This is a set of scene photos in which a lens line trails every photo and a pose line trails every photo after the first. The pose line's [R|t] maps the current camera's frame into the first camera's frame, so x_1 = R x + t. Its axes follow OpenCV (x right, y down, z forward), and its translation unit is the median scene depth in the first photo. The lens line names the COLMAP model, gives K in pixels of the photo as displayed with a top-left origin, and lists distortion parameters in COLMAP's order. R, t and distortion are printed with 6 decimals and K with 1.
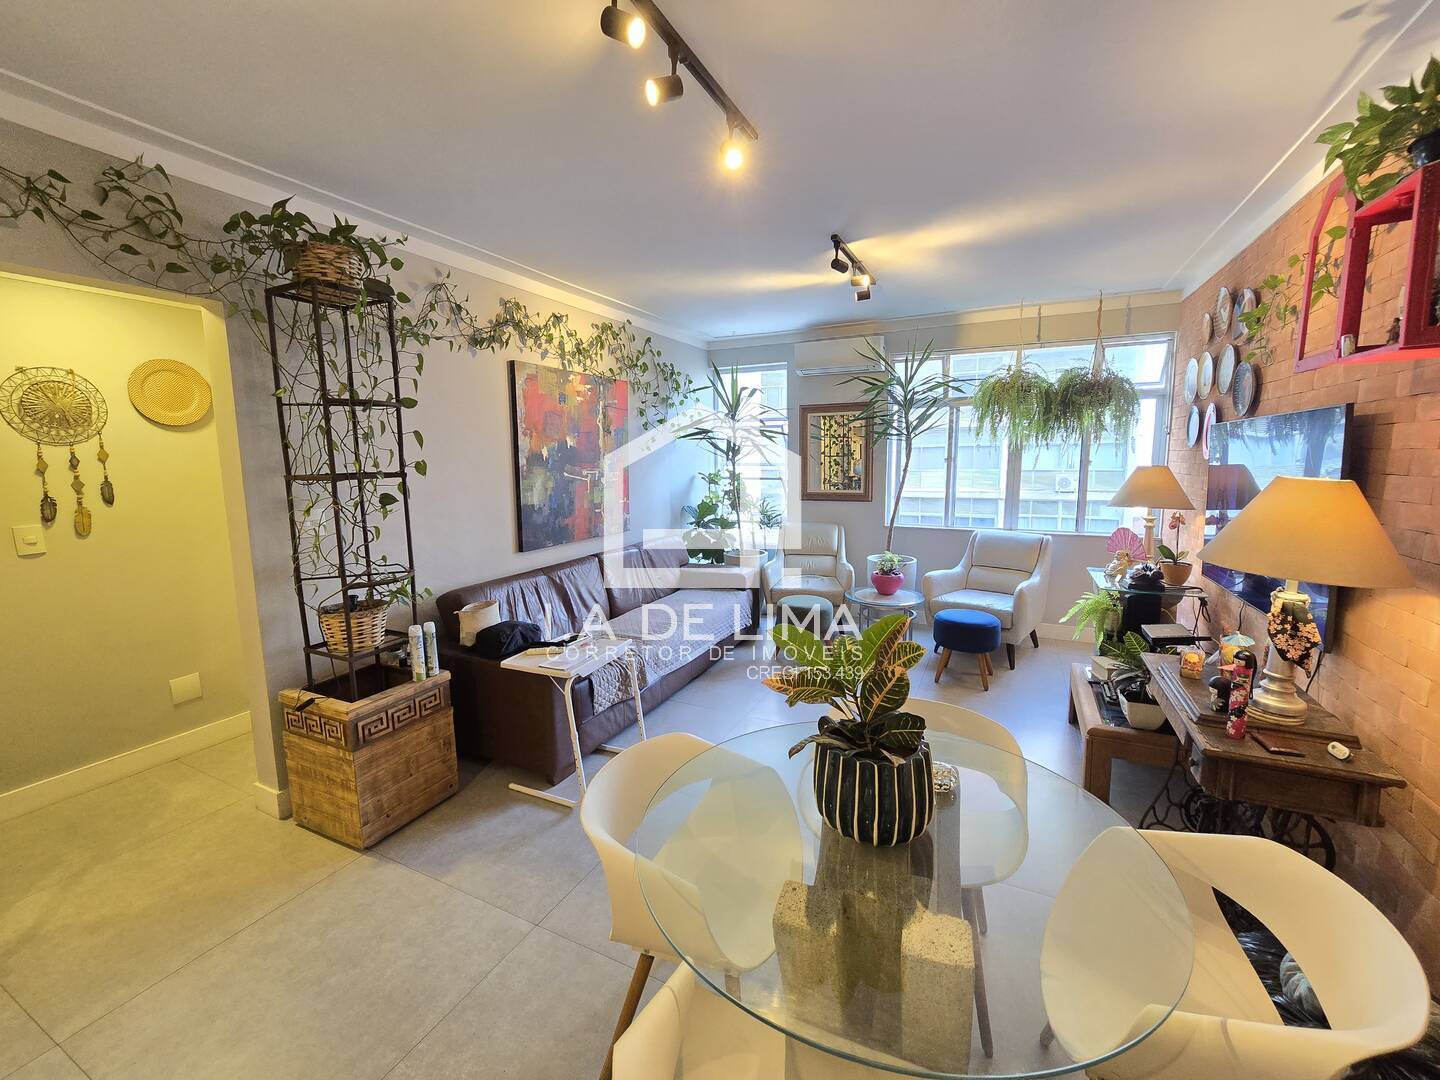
lens RADIAL K [[591.2, 0, 716.0], [0, 591.2, 529.1], [0, 0, 1]] dist [-0.003532, 0.001047]
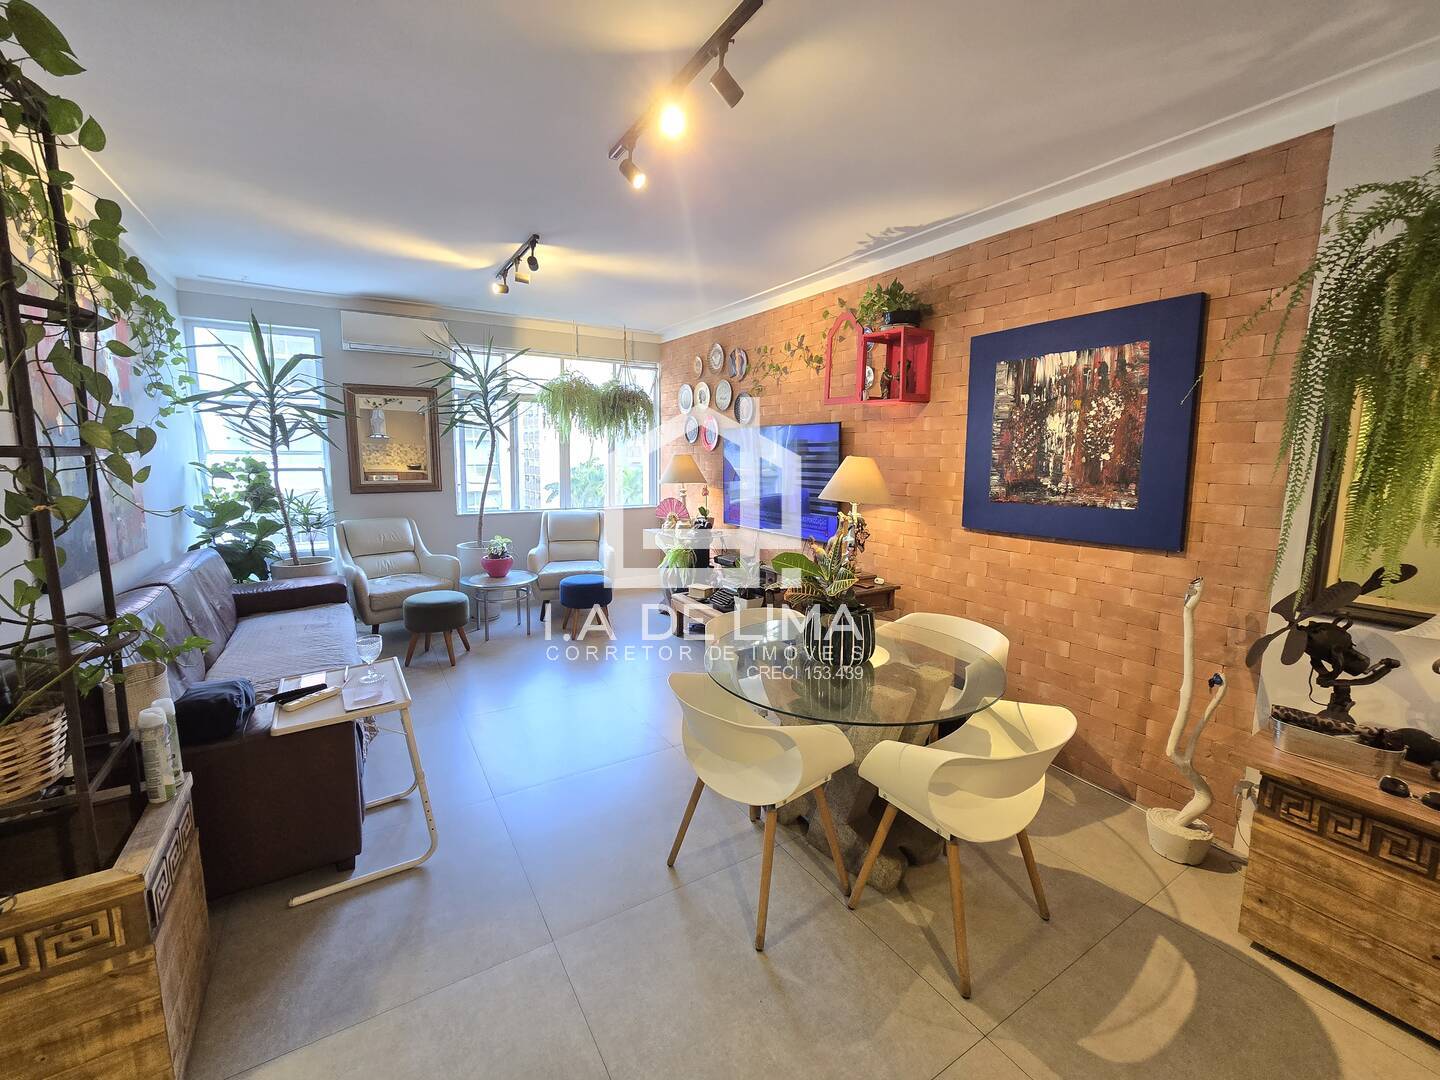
lens RADIAL K [[591.2, 0, 716.0], [0, 591.2, 529.1], [0, 0, 1]] dist [-0.003532, 0.001047]
pose [[0.528246, -0.095443, 0.843710, -0.552415], [0.089789, 0.994370, 0.056269, 0.002272], [-0.844330, 0.046032, 0.533842, 0.165279]]
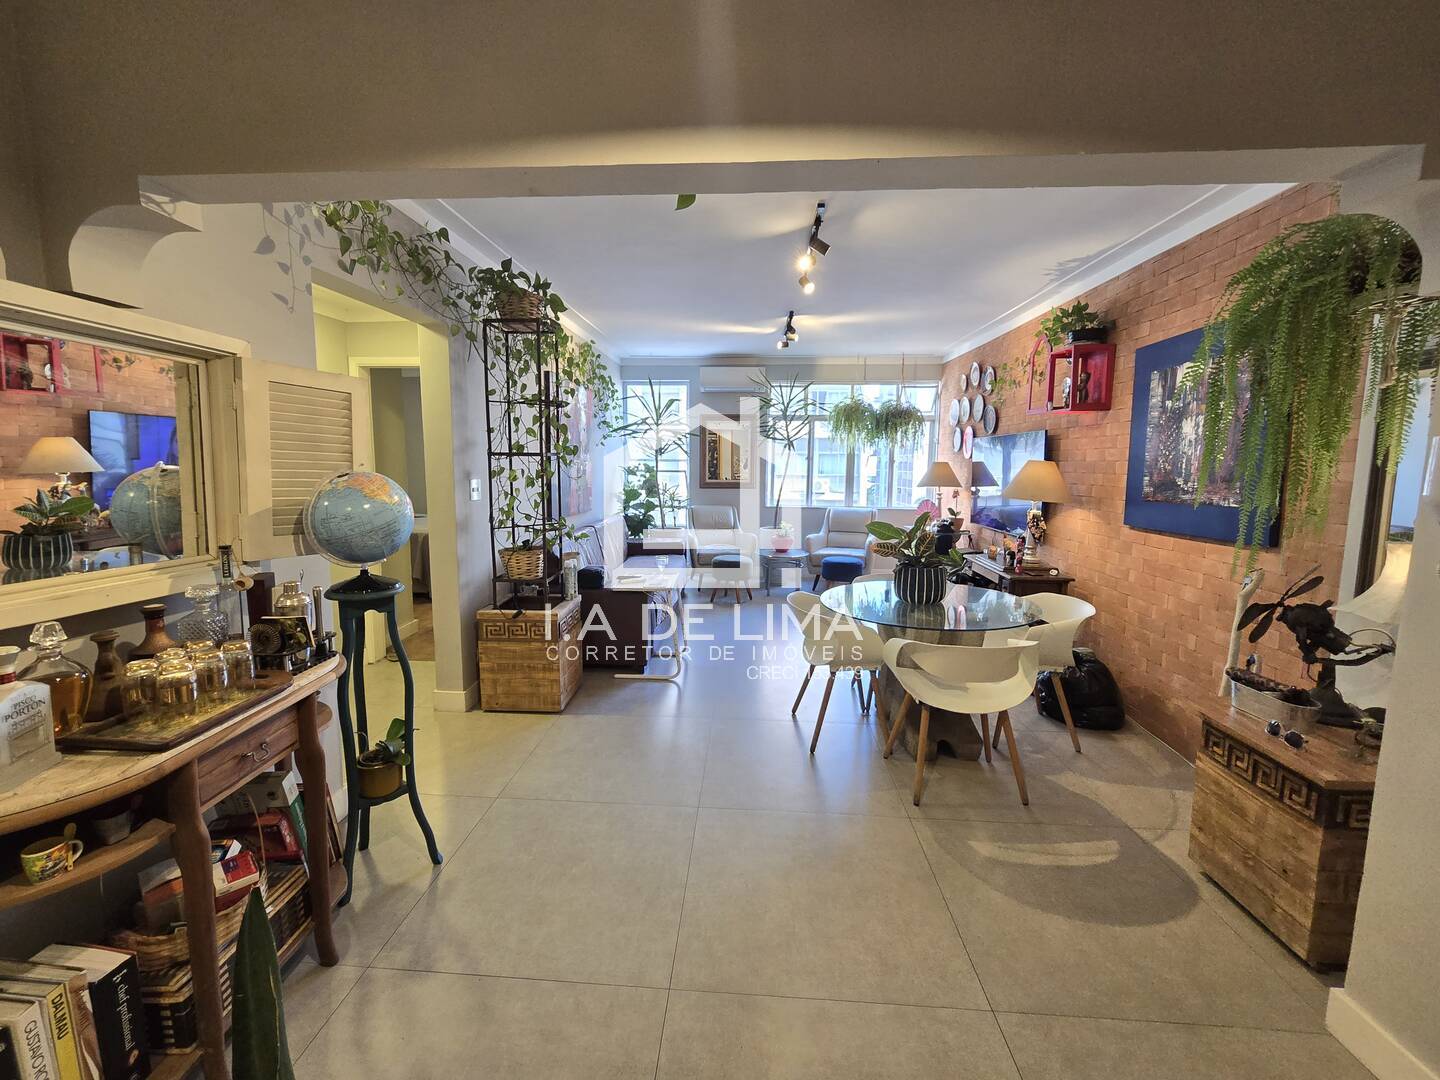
lens RADIAL K [[599.0, 0, 712.7], [0, 599.0, 527.9], [0, 0, 1]] dist [-0.000682, 0.000151]
pose [[0.923408, -0.024251, 0.383054, -0.592794], [0.029238, 0.999547, -0.007201, 0.084103], [-0.382705, 0.017849, 0.923698, -0.374084]]
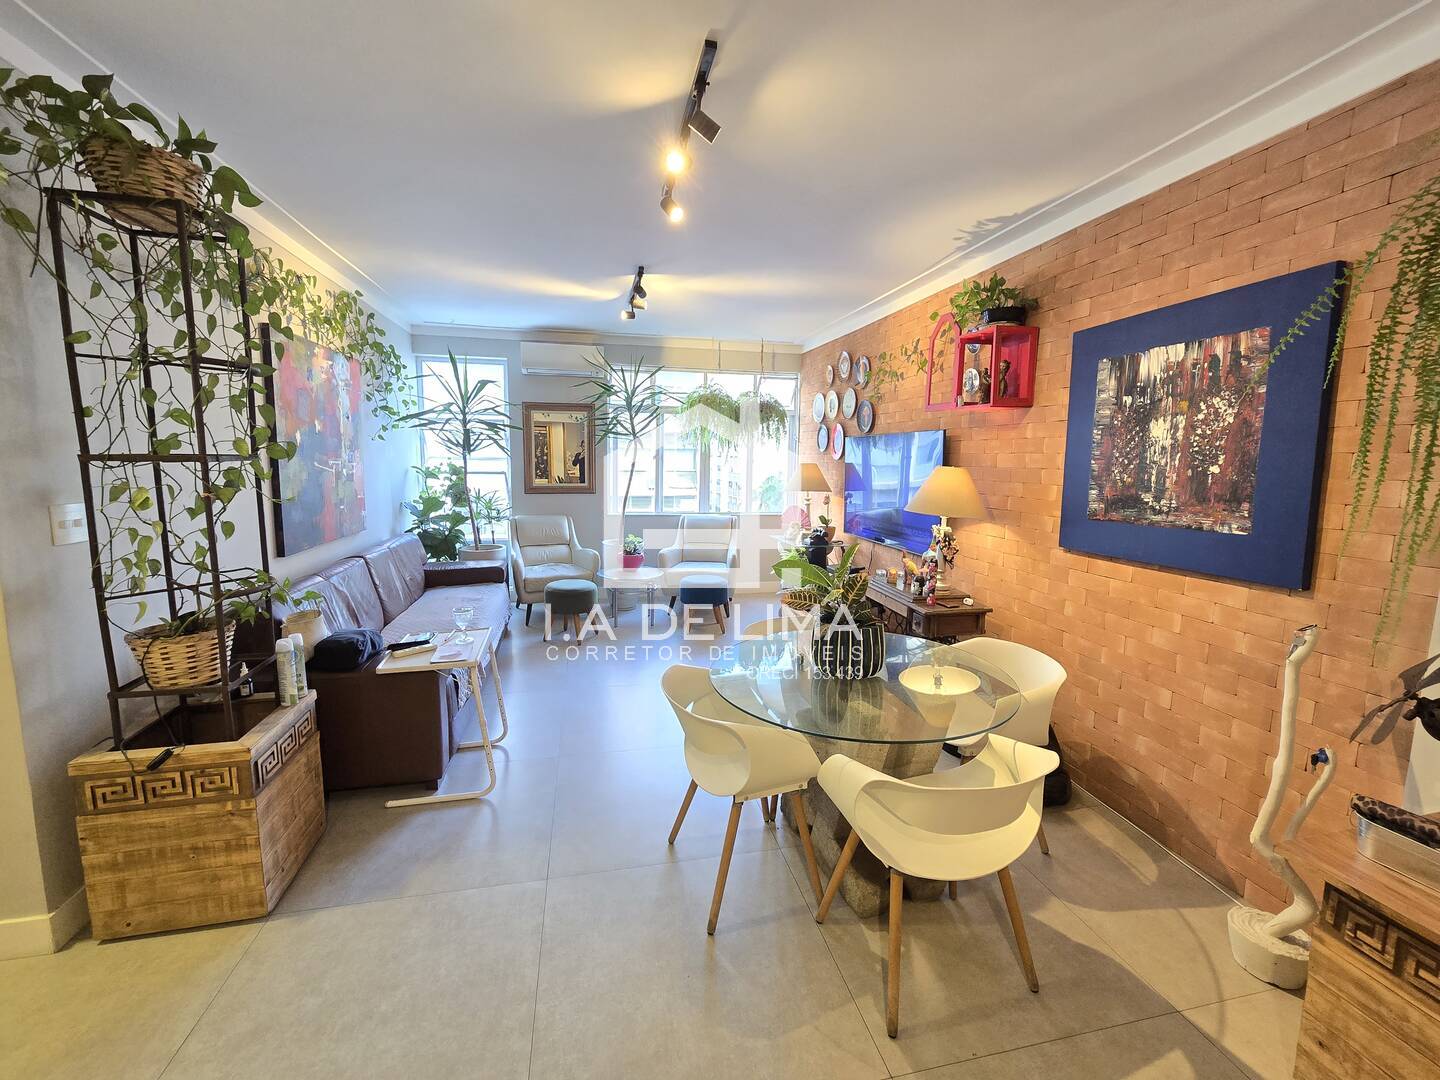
lens RADIAL K [[591.2, 0, 716.0], [0, 591.2, 529.1], [0, 0, 1]] dist [-0.003532, 0.001047]
pose [[0.780412, -0.054474, 0.622888, -0.435854], [0.054873, 0.998321, 0.018558, 0.021177], [-0.622853, 0.019697, 0.782091, -0.025940]]
